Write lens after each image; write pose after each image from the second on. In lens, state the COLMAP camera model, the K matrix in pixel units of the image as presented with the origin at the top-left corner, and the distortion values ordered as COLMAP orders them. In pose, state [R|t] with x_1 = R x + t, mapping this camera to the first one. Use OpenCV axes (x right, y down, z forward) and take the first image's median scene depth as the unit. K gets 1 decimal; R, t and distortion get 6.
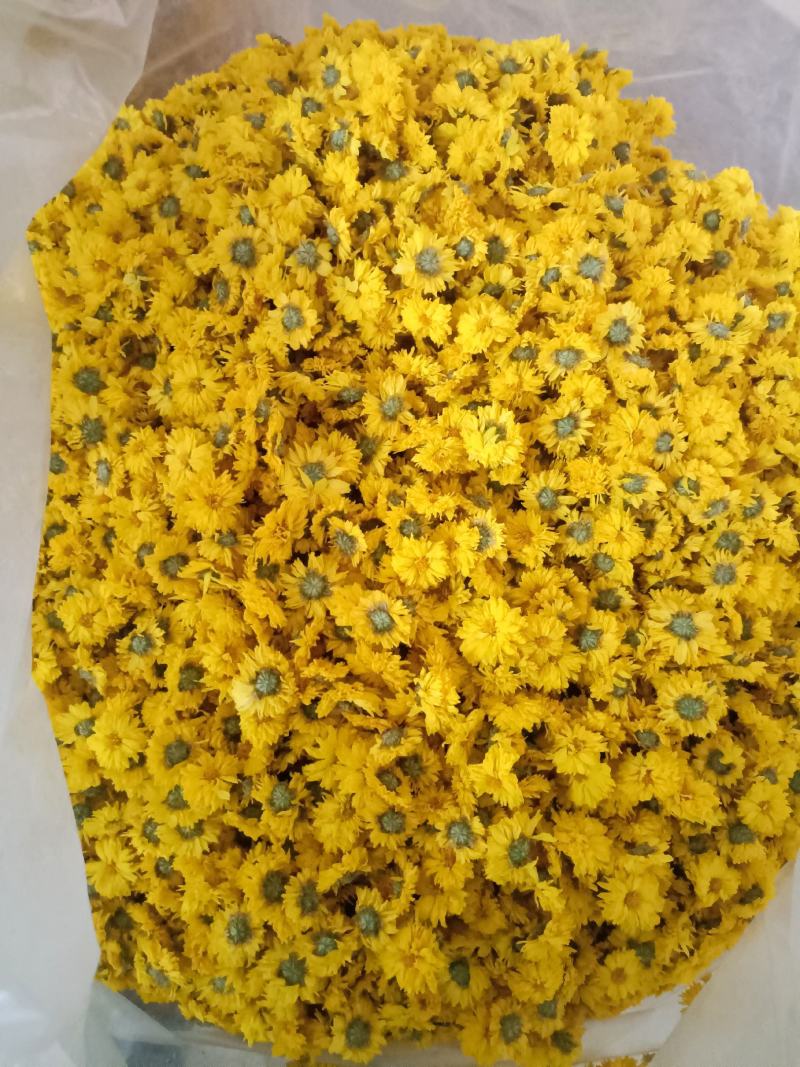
lens RADIAL K [[826.9, 0, 400.0], [0, 826.9, 533.5], [0, 0, 1]] dist [-0.002667, -0.034472]
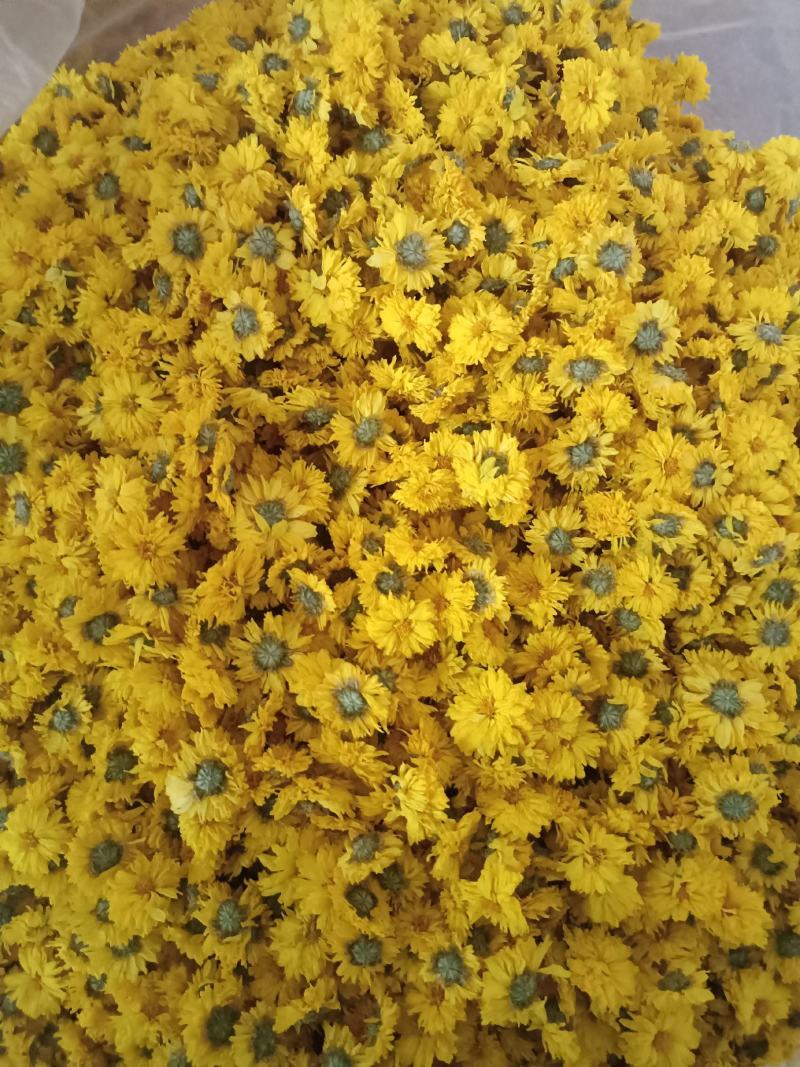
lens RADIAL K [[826.9, 0, 400.0], [0, 826.9, 533.5], [0, 0, 1]] dist [-0.002667, -0.034472]
pose [[0.999922, -0.001038, -0.012456, 0.031361], [0.001228, 0.999883, 0.015259, -0.063644], [0.012439, -0.015273, 0.999806, 0.183185]]
